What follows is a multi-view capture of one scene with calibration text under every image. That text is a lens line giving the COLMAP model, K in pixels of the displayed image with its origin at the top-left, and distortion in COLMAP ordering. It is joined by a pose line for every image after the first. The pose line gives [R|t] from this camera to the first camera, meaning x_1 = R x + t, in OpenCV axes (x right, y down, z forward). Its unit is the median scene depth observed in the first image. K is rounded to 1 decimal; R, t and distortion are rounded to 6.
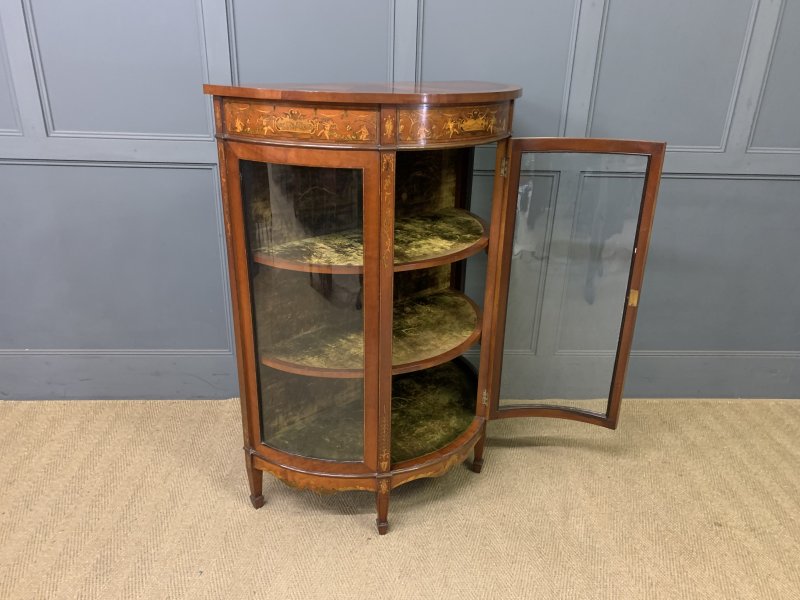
lens RADIAL K [[590.3, 0, 400.9], [0, 590.3, 303.2], [0, 0, 1]] dist [0.039576, -0.012547]
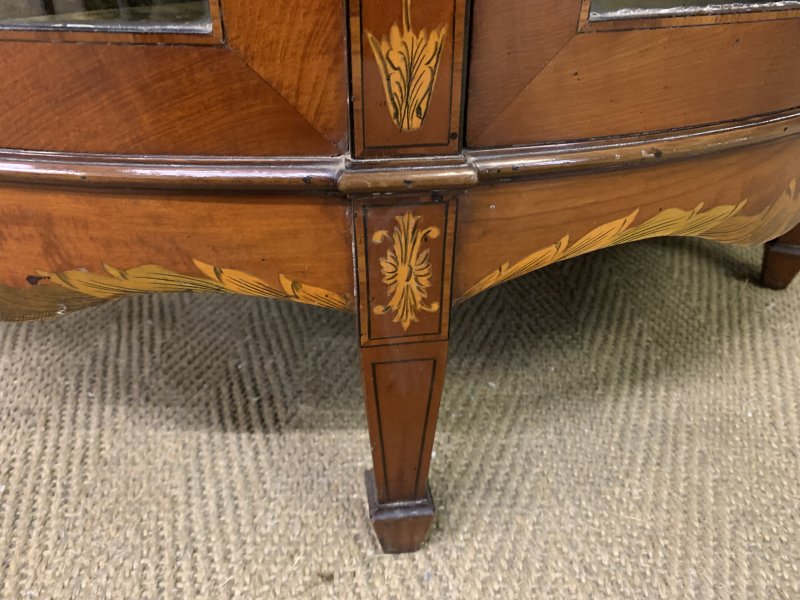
lens RADIAL K [[604.4, 0, 403.4], [0, 604.4, 299.5], [0, 0, 1]] dist [0.013923, -0.011569]
pose [[0.996715, 0.026815, -0.076419, -0.018466], [-0.011594, 0.981122, 0.193041, 0.279172], [0.080153, -0.191521, 0.978210, 0.837774]]
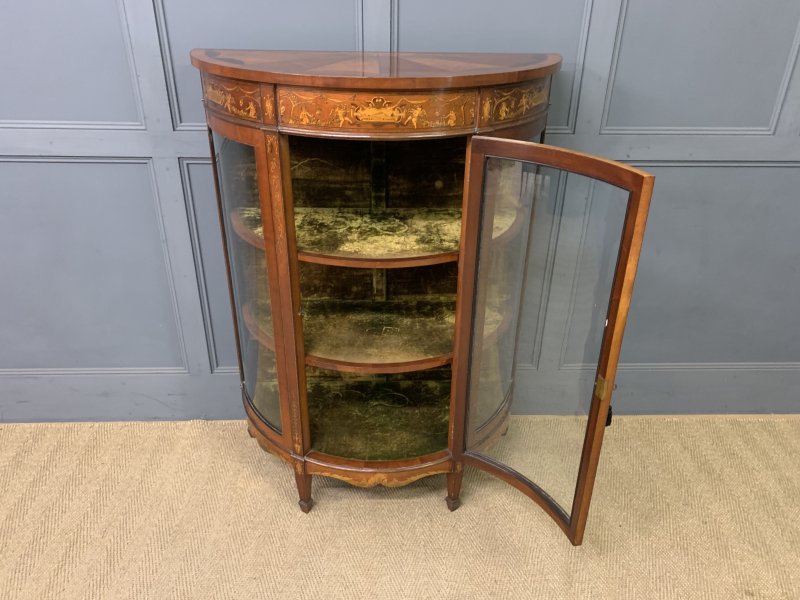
lens RADIAL K [[591.9, 0, 398.7], [0, 591.9, 301.8], [0, 0, 1]] dist [0.032919, -0.008709]
pose [[0.999795, -0.005216, -0.019555, 0.056704], [0.006981, 0.995796, 0.091329, -0.127992], [0.018996, -0.091447, 0.995629, 0.193977]]
